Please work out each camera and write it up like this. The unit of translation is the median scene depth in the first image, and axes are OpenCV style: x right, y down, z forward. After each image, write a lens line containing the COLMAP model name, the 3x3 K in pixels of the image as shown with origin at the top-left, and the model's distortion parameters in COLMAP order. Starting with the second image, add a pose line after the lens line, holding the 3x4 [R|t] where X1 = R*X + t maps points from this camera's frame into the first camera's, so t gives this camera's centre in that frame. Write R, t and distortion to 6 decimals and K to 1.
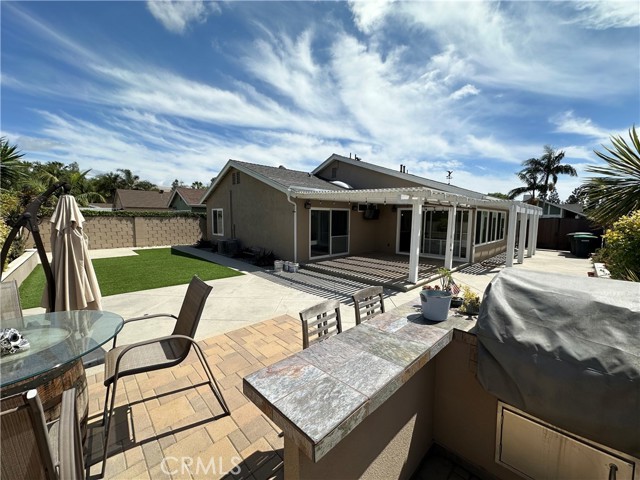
lens RADIAL K [[255.8, 0, 320.0], [0, 255.8, 240.0], [0, 0, 1]] dist [-0.000684, -0.000122]
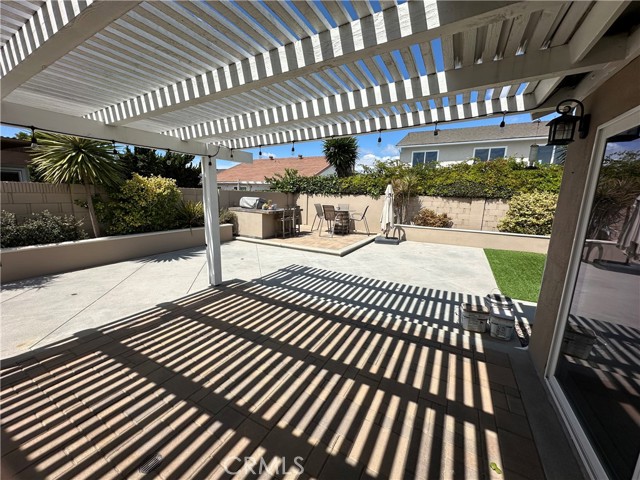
lens RADIAL K [[255.8, 0, 320.0], [0, 255.8, 240.0], [0, 0, 1]] dist [-0.000684, -0.000122]
pose [[-0.951608, 0.021026, -0.306595, 0.318135], [-0.058304, 0.967185, 0.247292, -0.113779], [0.301734, 0.253201, -0.919155, 1.684059]]
